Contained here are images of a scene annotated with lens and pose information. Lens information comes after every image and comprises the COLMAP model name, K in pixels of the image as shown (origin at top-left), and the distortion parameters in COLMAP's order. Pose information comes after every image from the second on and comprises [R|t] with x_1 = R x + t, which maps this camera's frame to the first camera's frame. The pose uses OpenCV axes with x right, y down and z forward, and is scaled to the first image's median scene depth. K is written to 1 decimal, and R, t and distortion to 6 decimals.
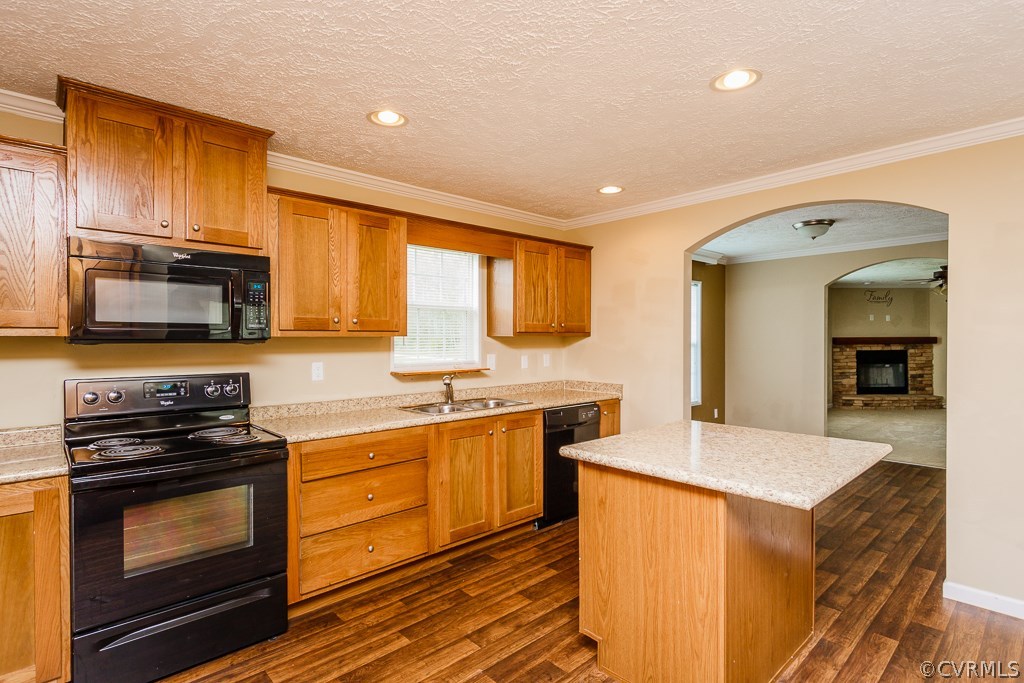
lens RADIAL K [[505.4, 0, 506.6], [0, 505.4, 341.5], [0, 0, 1]] dist [0.002404, -0.001390]
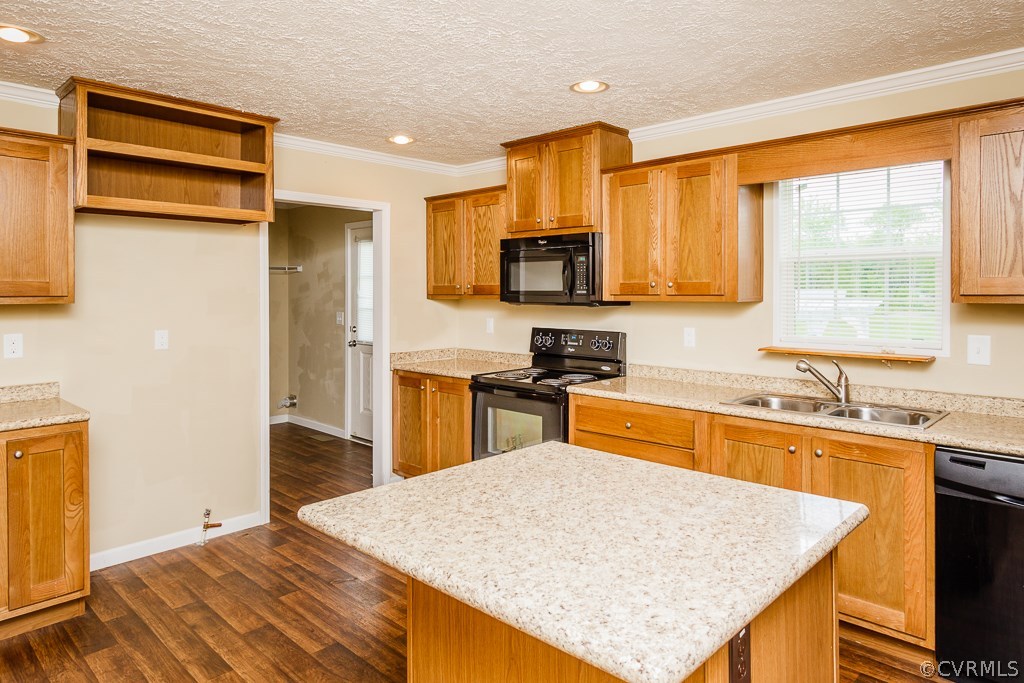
lens RADIAL K [[612.3, 0, 566.3], [0, 612.3, 299.2], [0, 0, 1]] dist [0.000676, -0.000757]
pose [[0.127651, 0.008721, -0.991781, 0.798560], [-0.008419, 0.999935, 0.007709, -0.020898], [0.991783, 0.007366, 0.127716, 0.671235]]
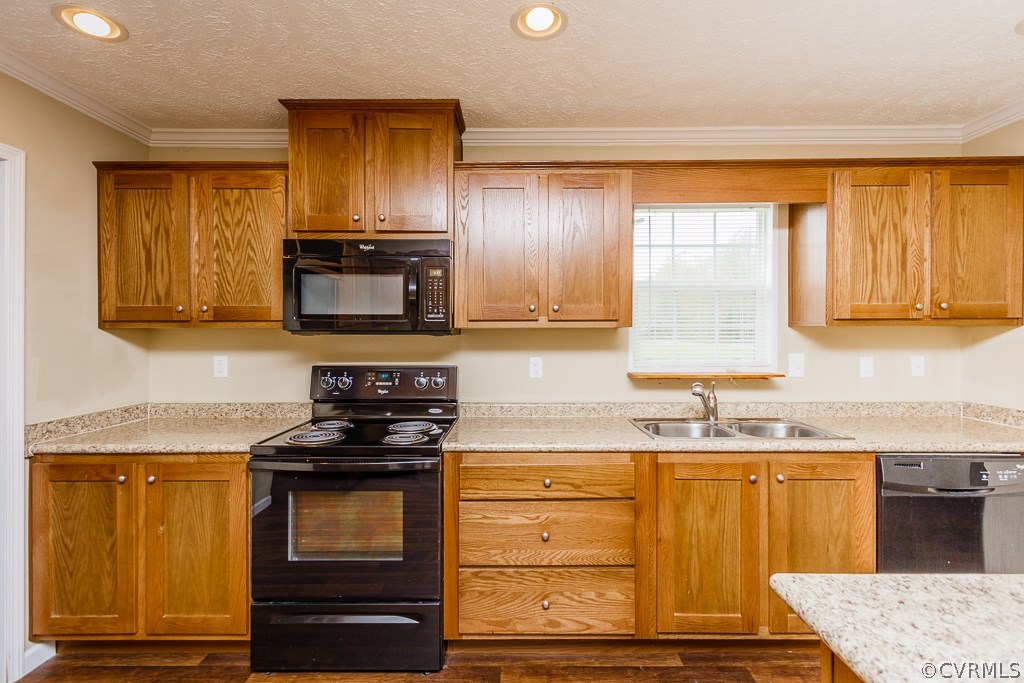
lens RADIAL K [[458.4, 0, 525.4], [0, 458.4, 336.3], [0, 0, 1]] dist [0.005228, 0.000251]
pose [[0.737414, 0.002529, -0.675436, 0.160966], [-0.003464, 0.999994, -0.000037, 0.004907], [0.675432, 0.002367, 0.737419, 0.429294]]
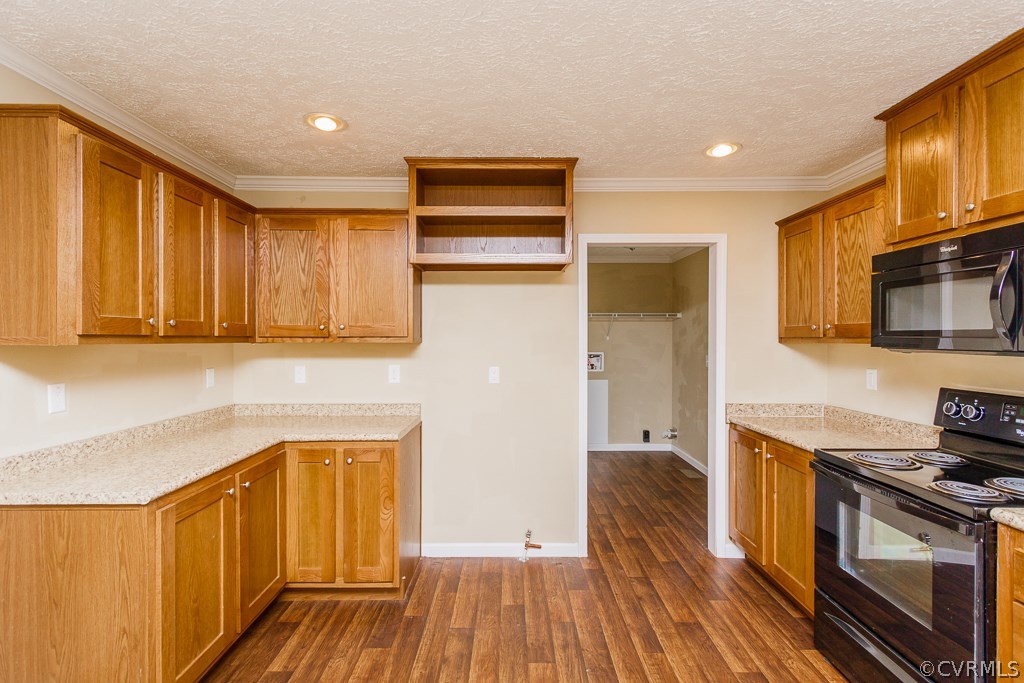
lens RADIAL K [[474.5, 0, 507.7], [0, 474.5, 341.0], [0, 0, 1]] dist [0.003072, -0.000084]
pose [[-0.678256, 0.002690, -0.734821, 0.330369], [-0.008084, 0.999905, 0.011123, -0.016464], [0.734781, 0.013484, -0.678170, 0.786055]]
